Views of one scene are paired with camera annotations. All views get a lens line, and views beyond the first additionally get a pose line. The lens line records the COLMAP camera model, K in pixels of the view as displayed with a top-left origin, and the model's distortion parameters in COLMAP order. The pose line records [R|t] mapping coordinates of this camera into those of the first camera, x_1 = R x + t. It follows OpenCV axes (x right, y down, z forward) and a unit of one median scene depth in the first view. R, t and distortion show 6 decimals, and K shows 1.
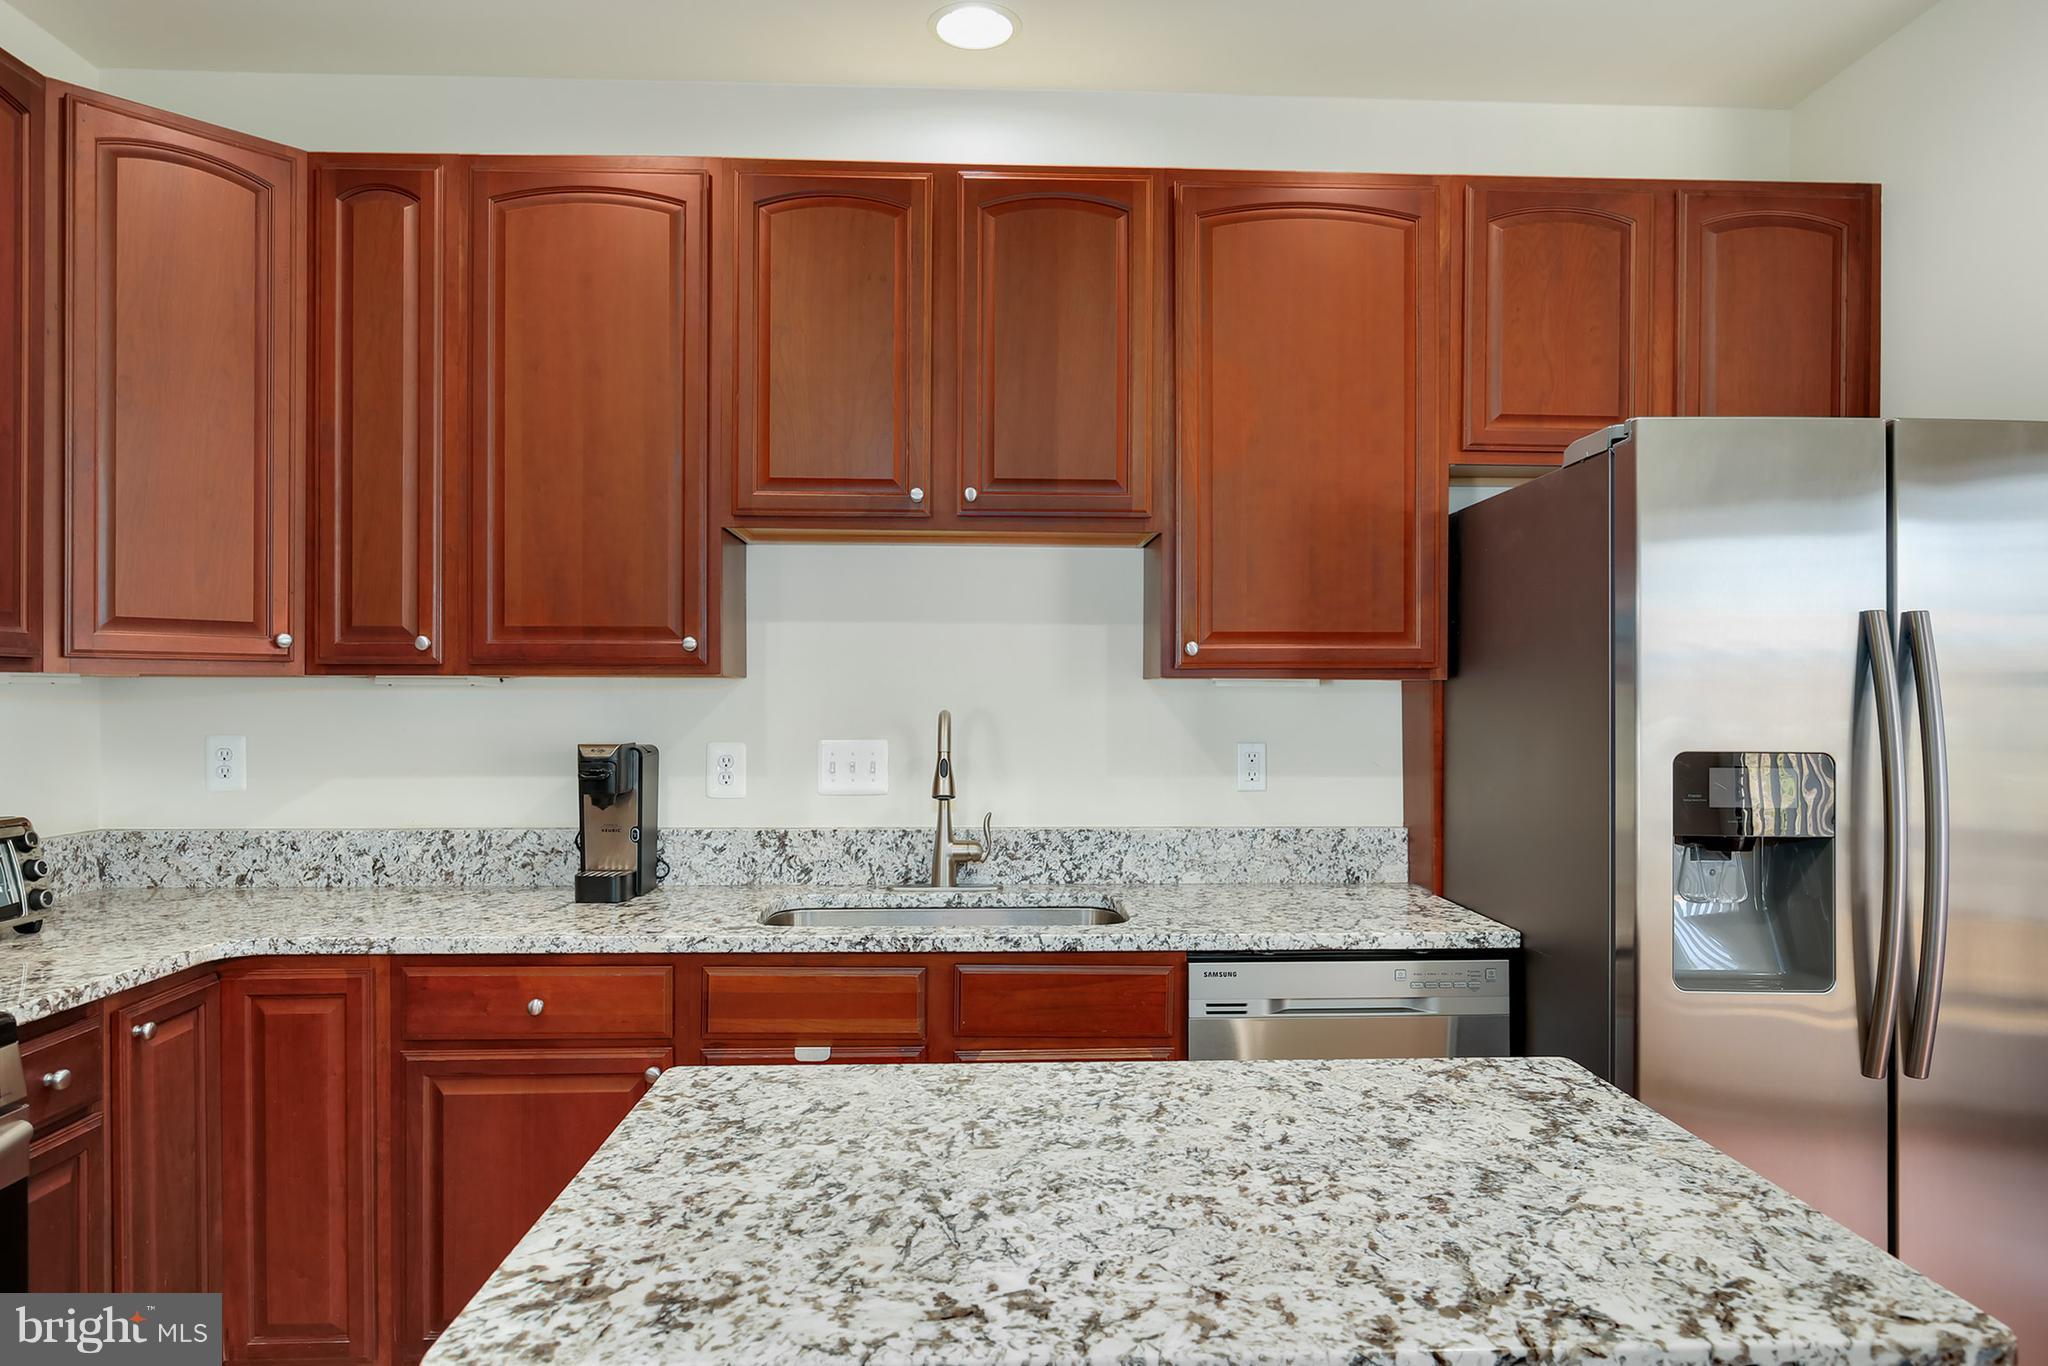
lens RADIAL K [[1292.9, 0, 1031.3], [0, 1292.9, 694.3], [0, 0, 1]] dist [-0.004008, 0.000770]
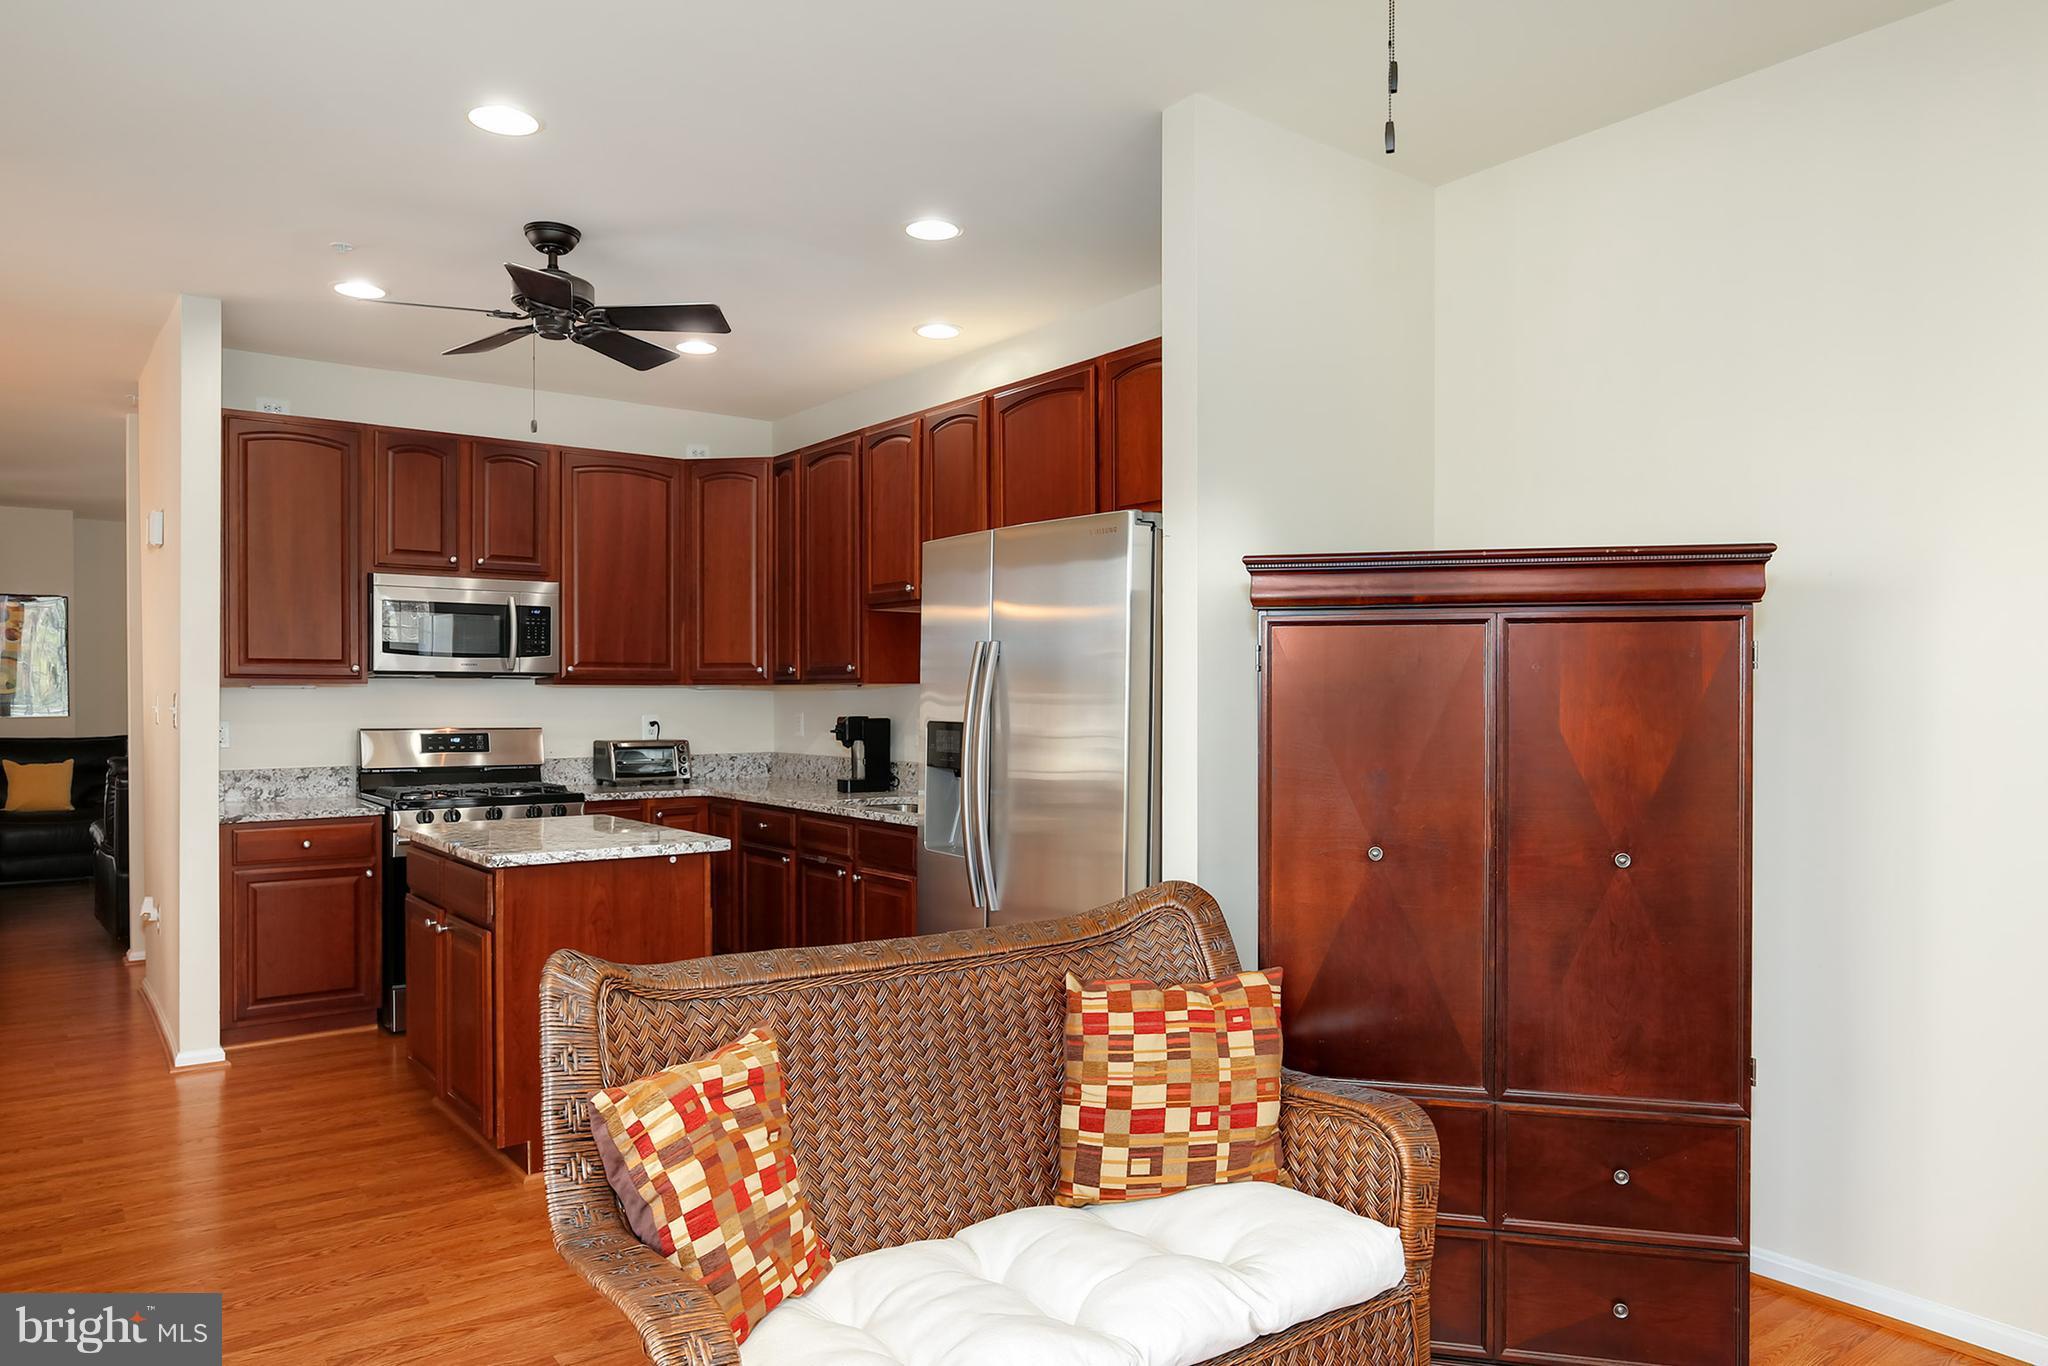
lens RADIAL K [[1320.2, 0, 1002.2], [0, 1320.2, 694.5], [0, 0, 1]] dist [0.008549, 0.002256]
pose [[0.560470, -0.003444, -0.828168, 1.723826], [0.002500, 0.999994, -0.002467, 0.009814], [0.828171, -0.000688, 0.560475, 0.019649]]
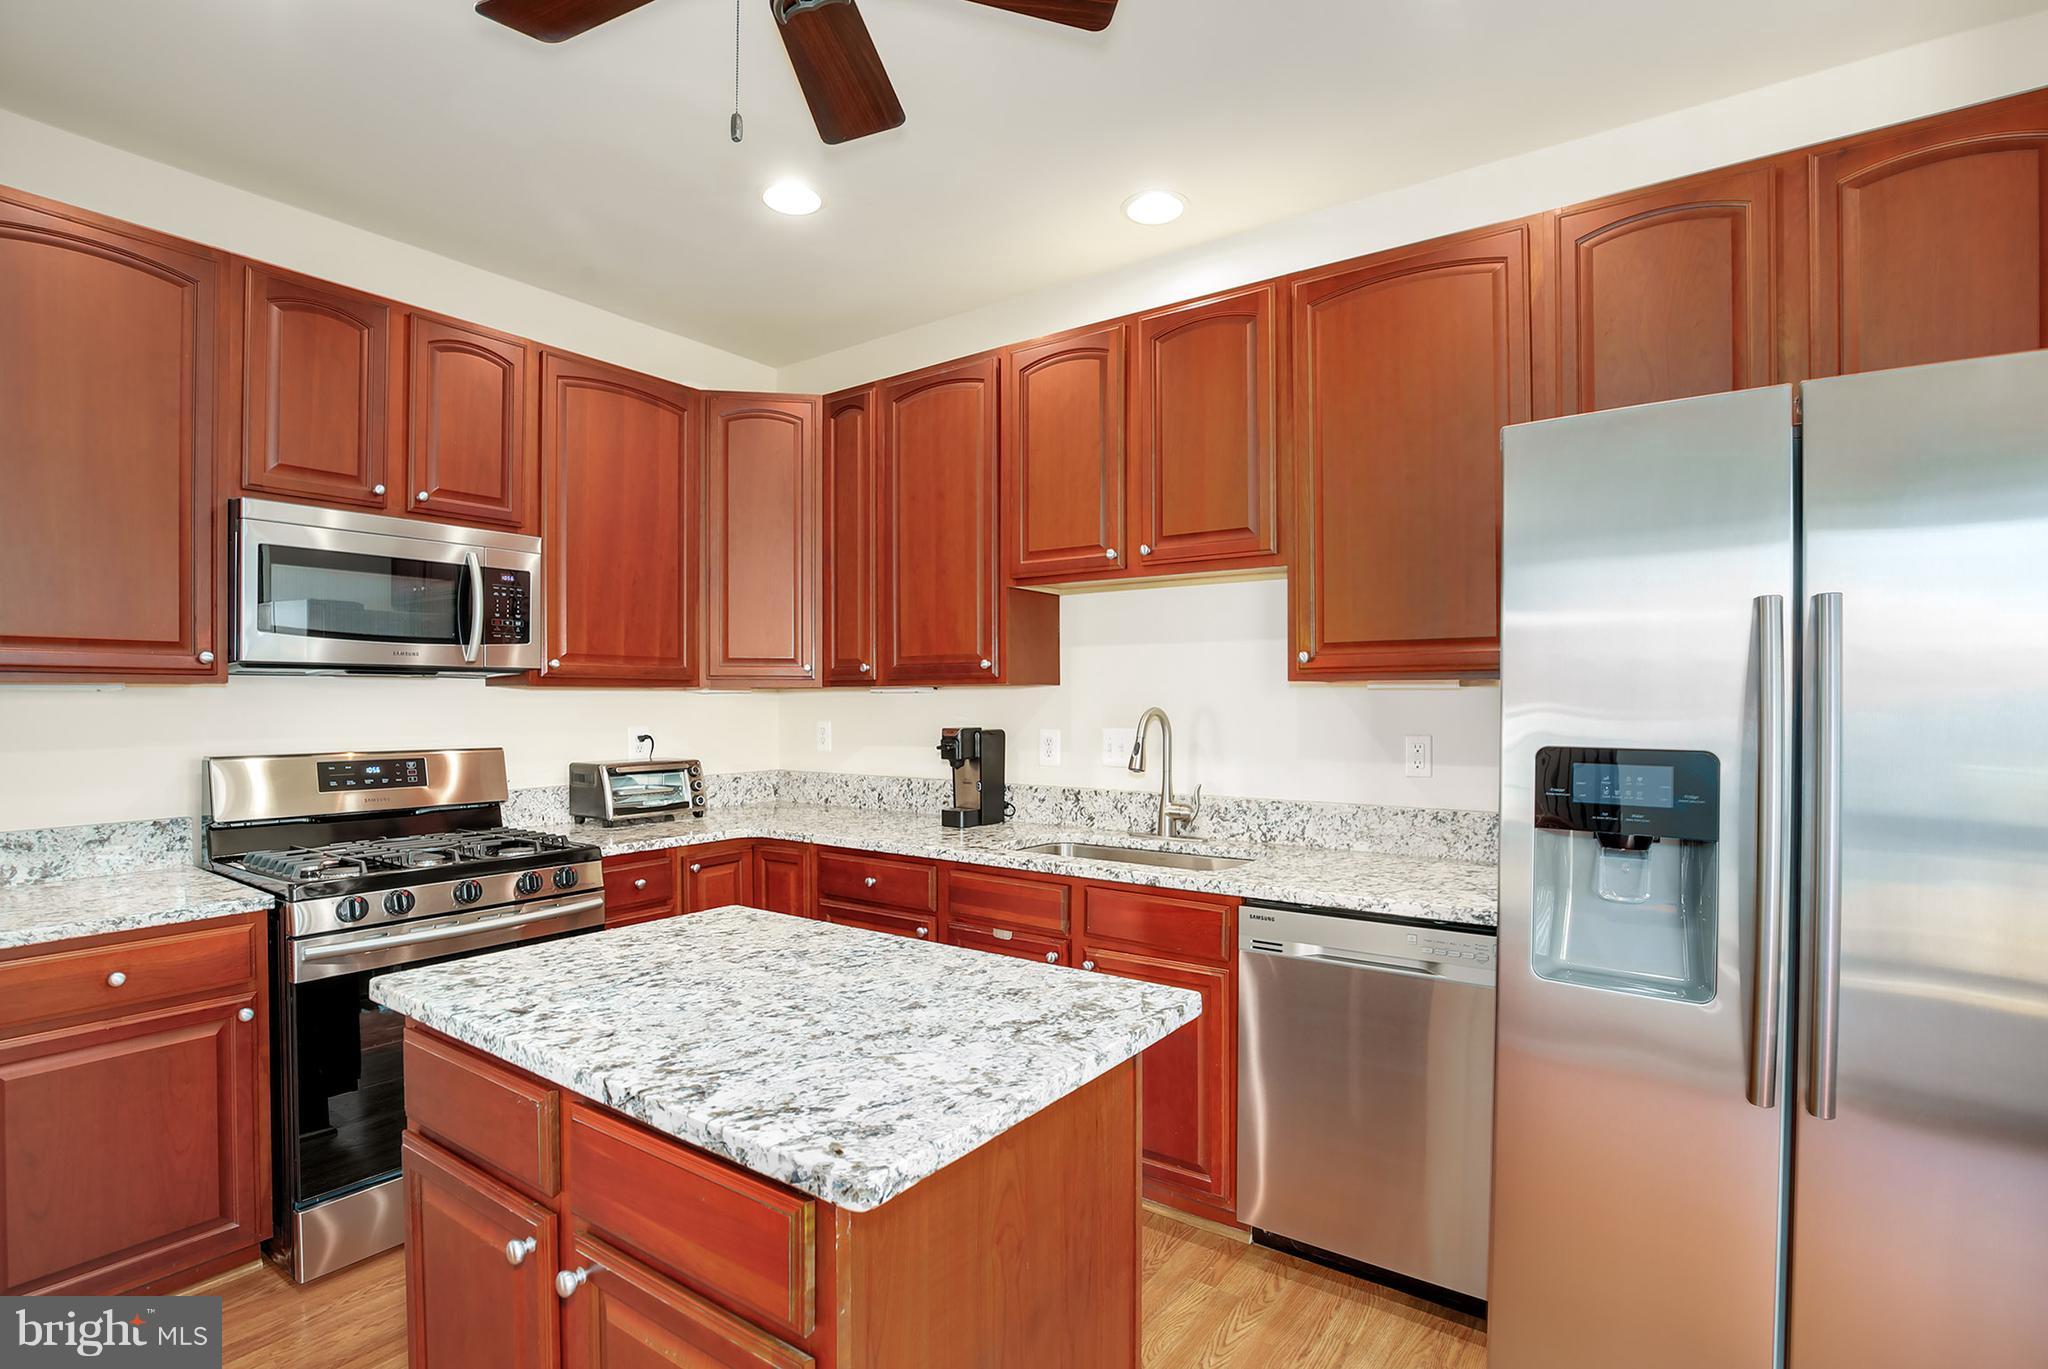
lens RADIAL K [[974.1, 0, 1033.1], [0, 974.1, 697.4], [0, 0, 1]] dist [-0.036950, 0.007064]
pose [[0.791258, -0.005465, -0.611458, 0.527428], [0.004898, 0.999985, -0.002599, 0.004603], [0.611462, -0.000938, 0.791273, 0.118419]]
